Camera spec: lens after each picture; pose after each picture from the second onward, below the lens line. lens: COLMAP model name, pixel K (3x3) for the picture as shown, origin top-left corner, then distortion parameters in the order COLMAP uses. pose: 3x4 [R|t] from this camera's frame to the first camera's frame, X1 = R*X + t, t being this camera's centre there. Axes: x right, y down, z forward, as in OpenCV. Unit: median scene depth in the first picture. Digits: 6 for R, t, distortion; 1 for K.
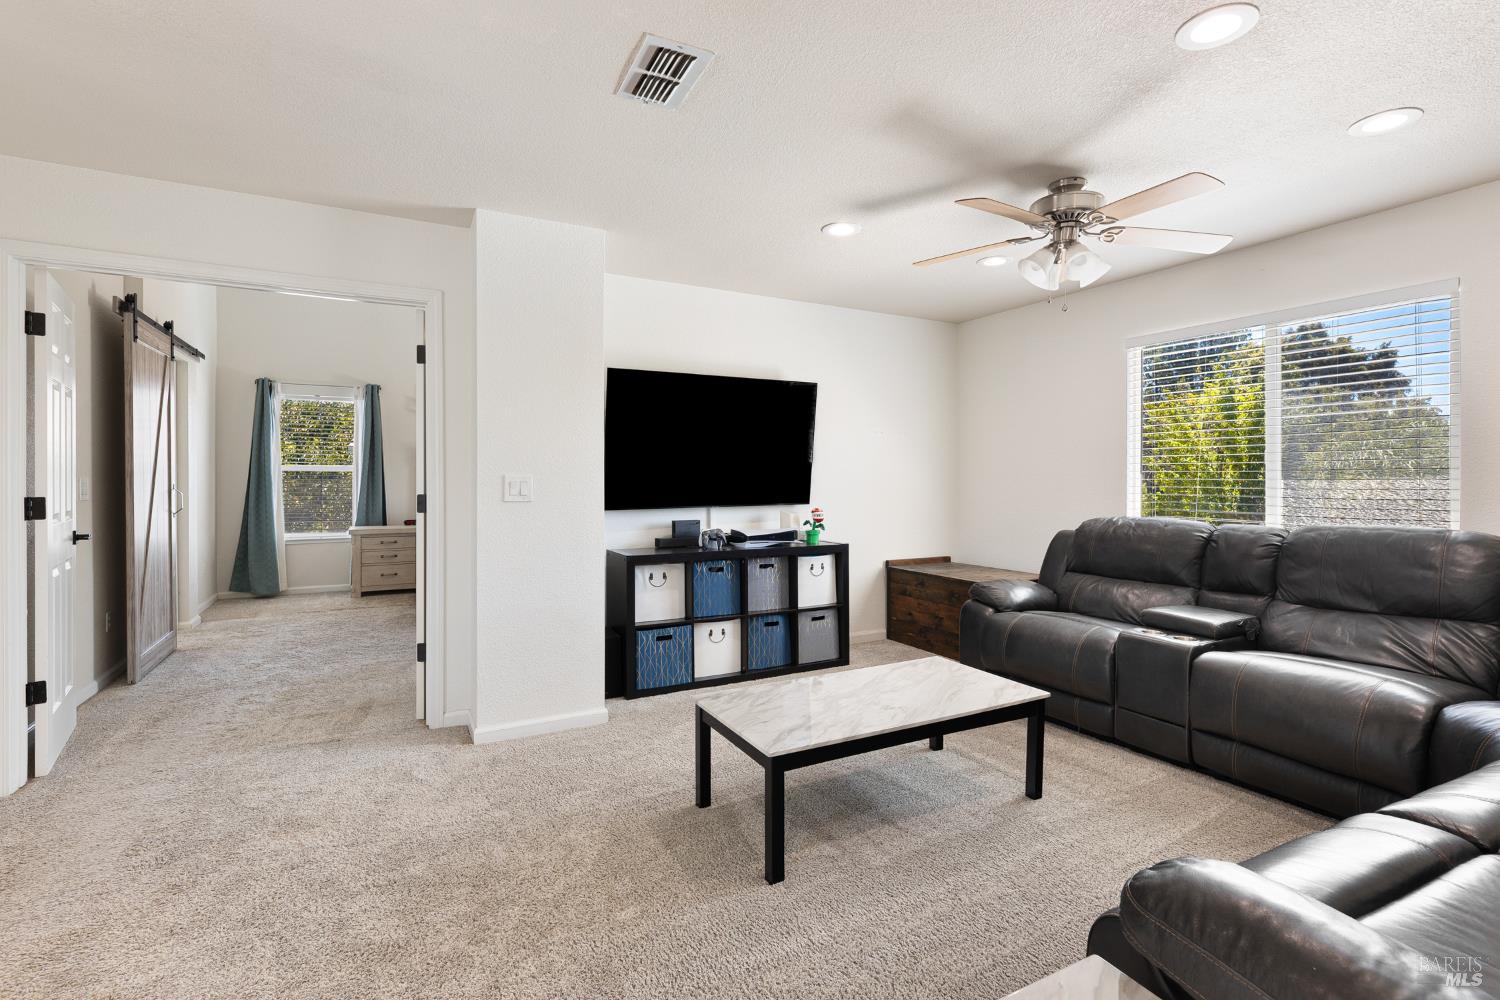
lens RADIAL K [[686.4, 0, 744.7], [0, 686.4, 488.3], [0, 0, 1]] dist [-0.004835, -0.000089]
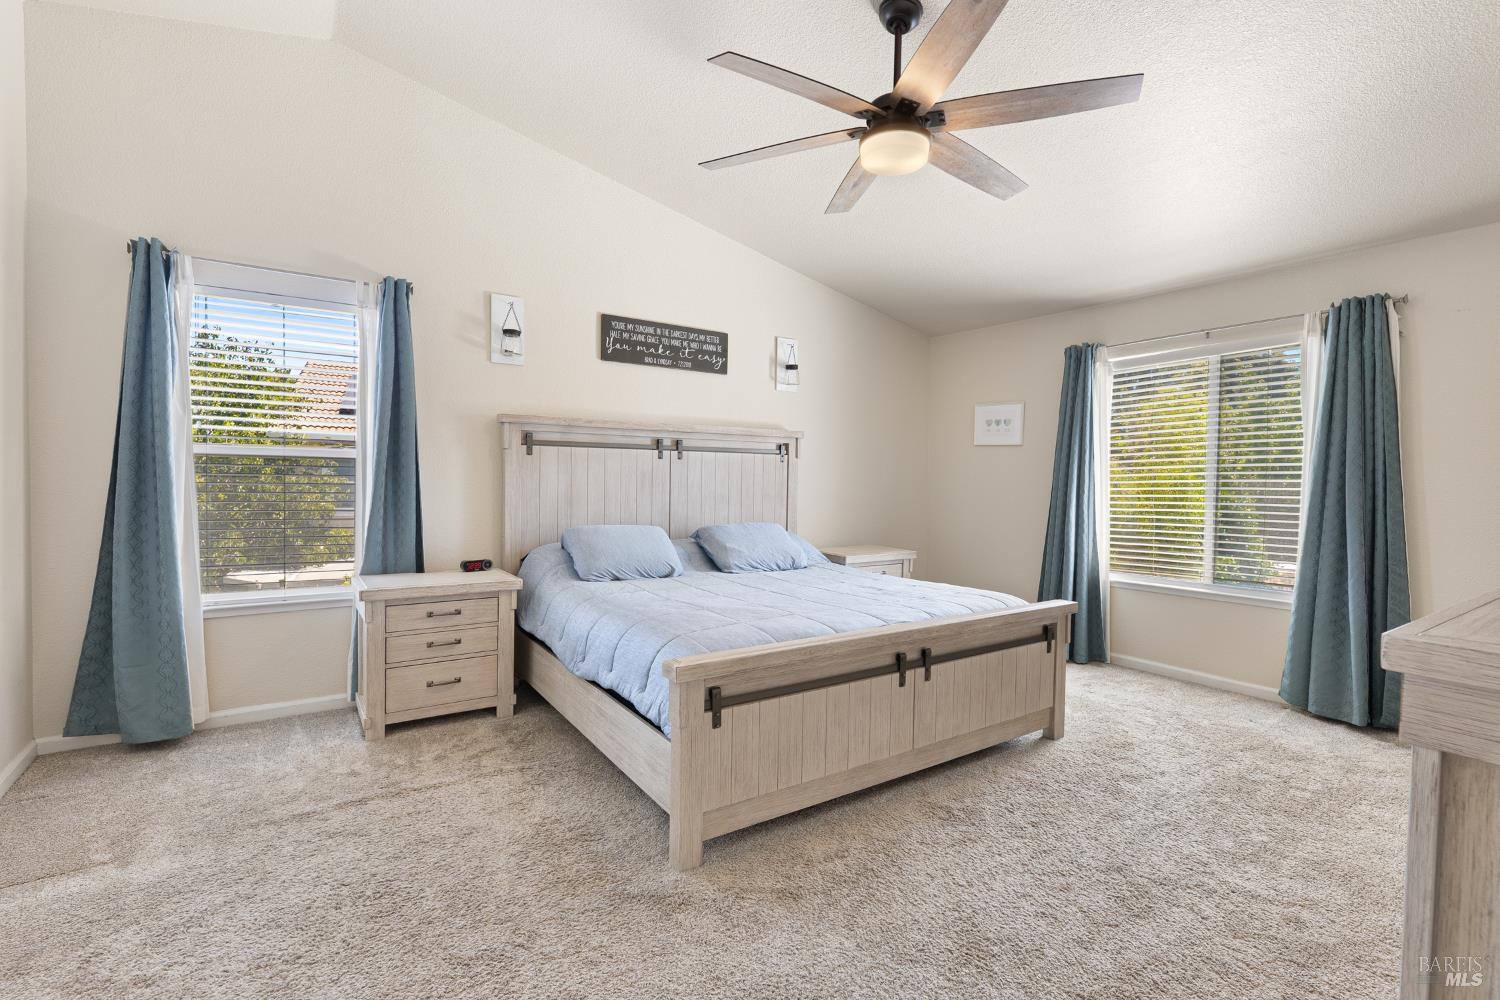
lens RADIAL K [[686.4, 0, 754.7], [0, 686.4, 502.2], [0, 0, 1]] dist [-0.004835, -0.000089]
pose [[0.992768, 0.016423, 0.118921, -0.349350], [-0.019942, 0.999396, 0.028464, -0.013732], [-0.118381, -0.030630, 0.992496, 0.489706]]
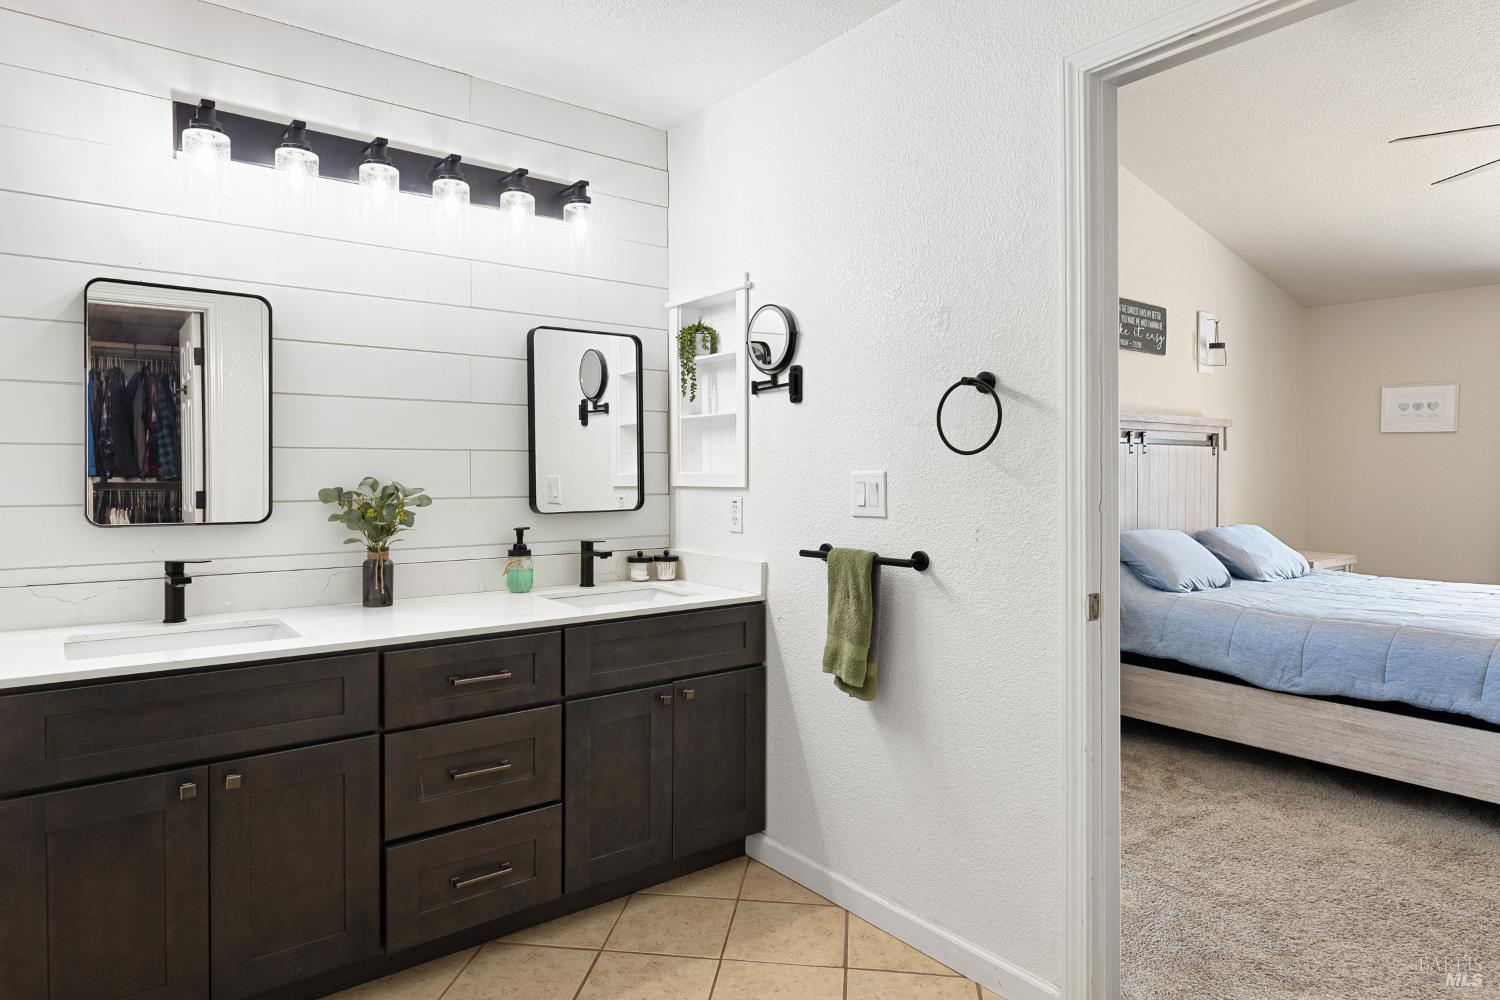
lens RADIAL K [[897.9, 0, 747.0], [0, 897.9, 488.7], [0, 0, 1]] dist [0.007539, -0.001258]
pose [[0.982351, 0.004195, 0.187001, -0.780582], [-0.006938, 0.999878, 0.014021, -0.013714], [-0.186919, -0.015071, 0.982260, 0.476037]]
